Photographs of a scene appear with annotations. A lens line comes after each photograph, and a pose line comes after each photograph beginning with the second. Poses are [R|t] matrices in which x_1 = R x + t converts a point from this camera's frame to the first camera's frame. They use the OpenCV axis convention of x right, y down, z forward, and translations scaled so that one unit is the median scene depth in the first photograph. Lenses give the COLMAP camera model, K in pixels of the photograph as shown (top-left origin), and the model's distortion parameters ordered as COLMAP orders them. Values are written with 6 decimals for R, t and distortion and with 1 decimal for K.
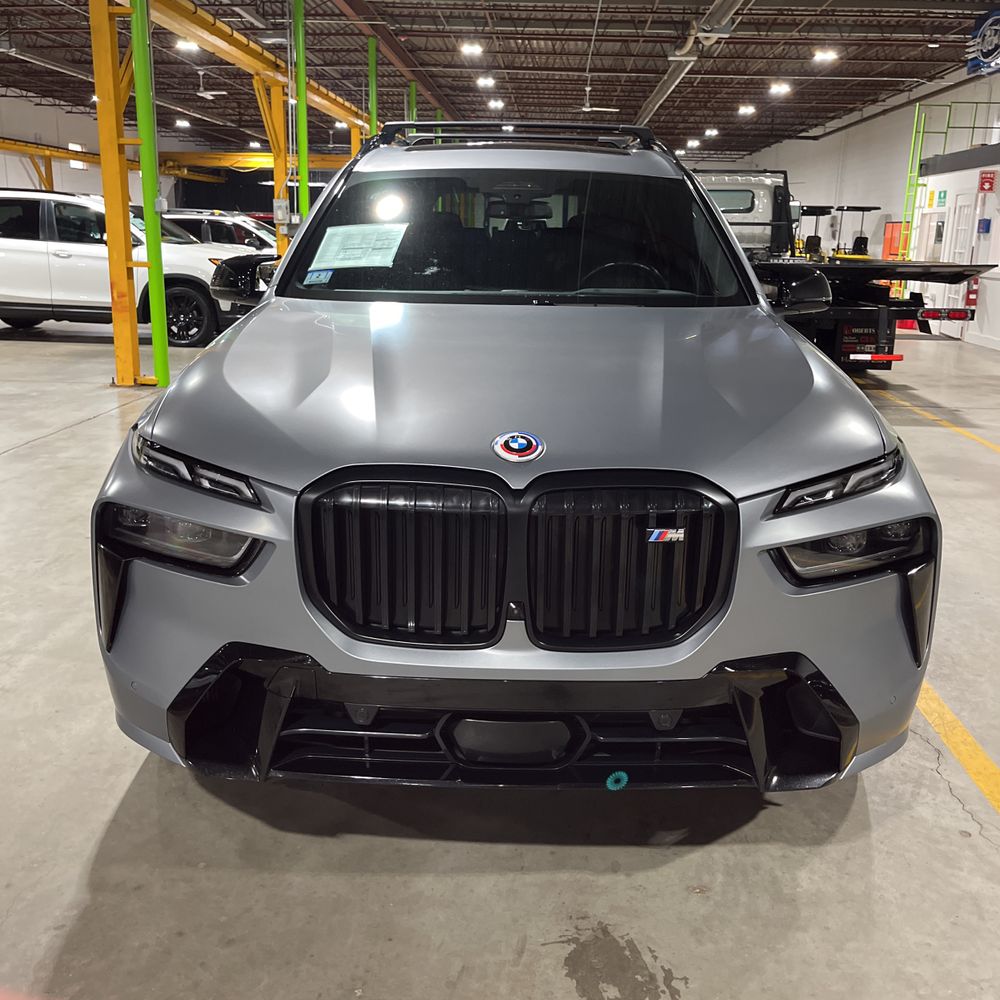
lens RADIAL K [[1012.8, 0, 515.1], [0, 1012.8, 493.3], [0, 0, 1]] dist [0.021022, 0.008722]
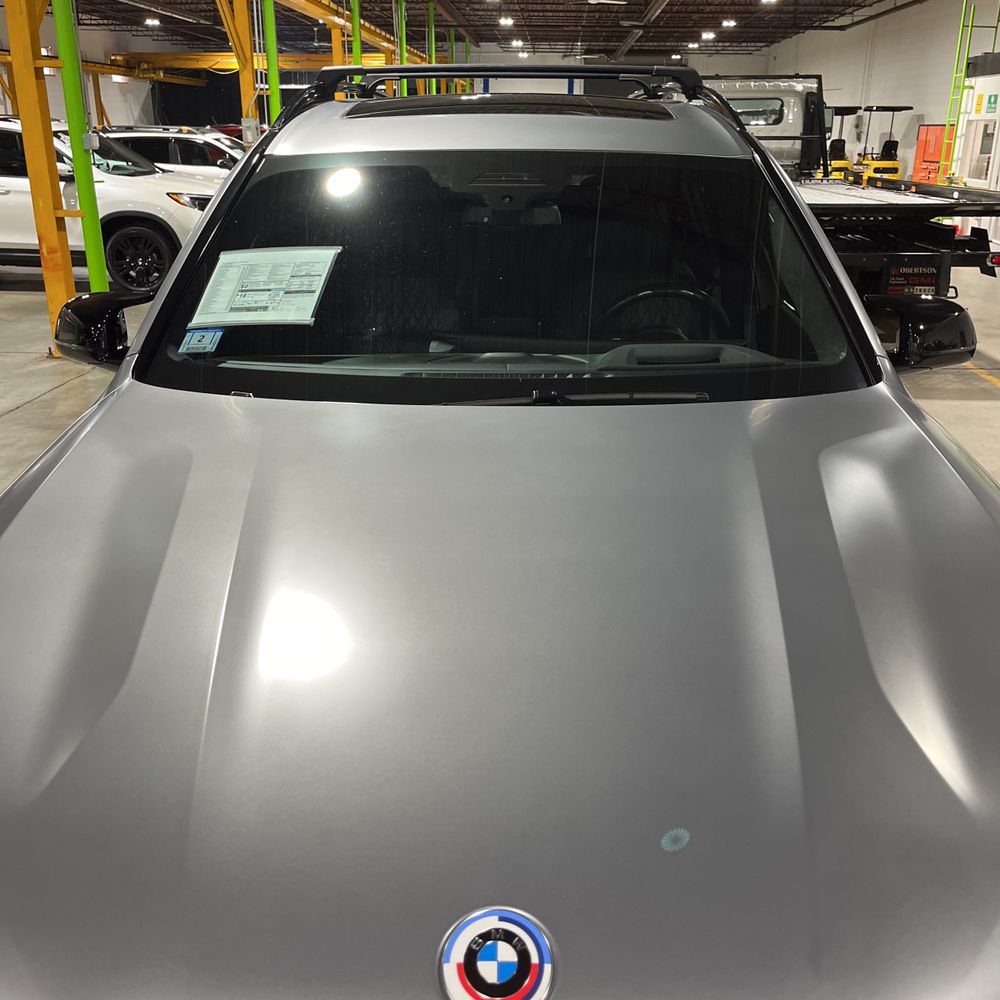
lens RADIAL K [[1006.0, 0, 522.4], [0, 1006.0, 511.4], [0, 0, 1]] dist [0.073638, -0.093788]
pose [[0.999901, -0.014059, -0.000587, 0.002201], [0.014040, 0.994095, 0.107605, -0.037187], [-0.000929, -0.107603, 0.994194, 0.074514]]
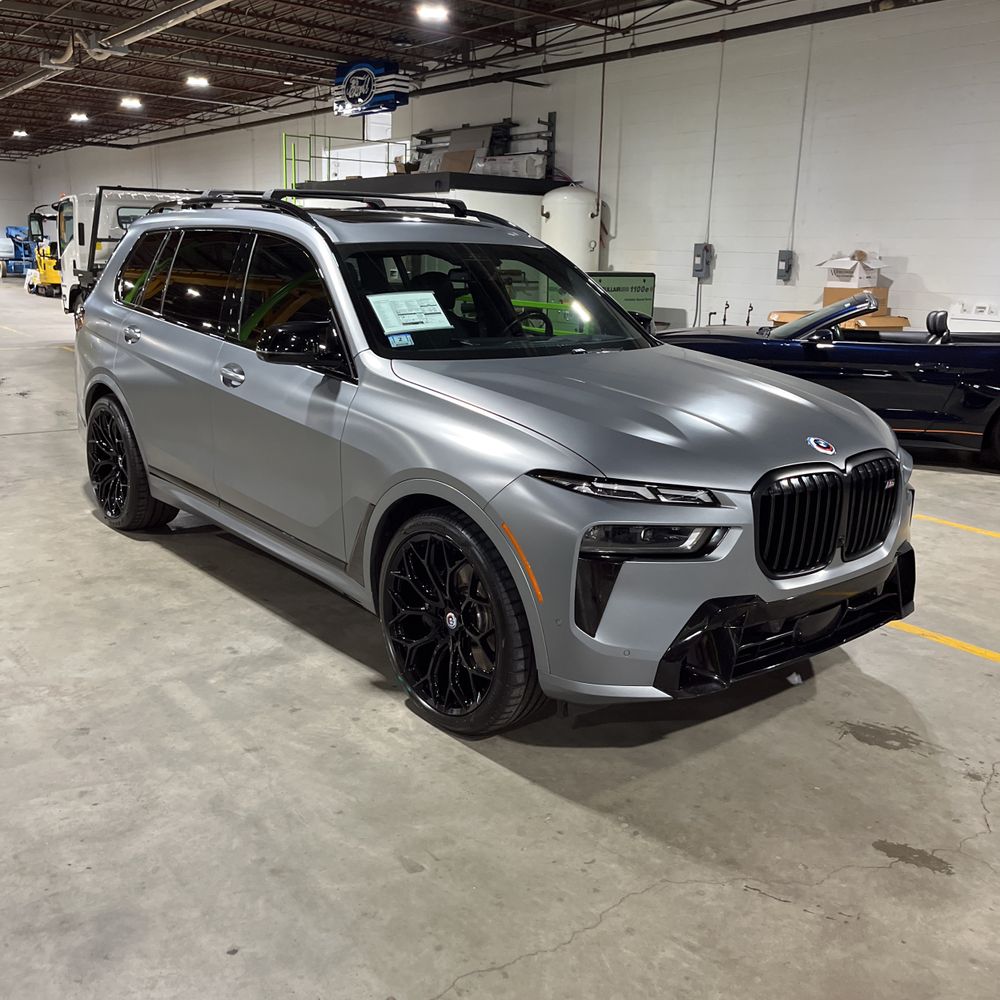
lens RADIAL K [[1000.5, 0, 500.0], [0, 1000.5, 500.0], [0, 0, 1]] dist [0.021420, -0.001554]
pose [[0.771116, -0.156745, 0.617099, -0.186480], [0.150878, 0.986602, 0.062065, -0.018156], [-0.618559, 0.045247, 0.784434, 0.004052]]
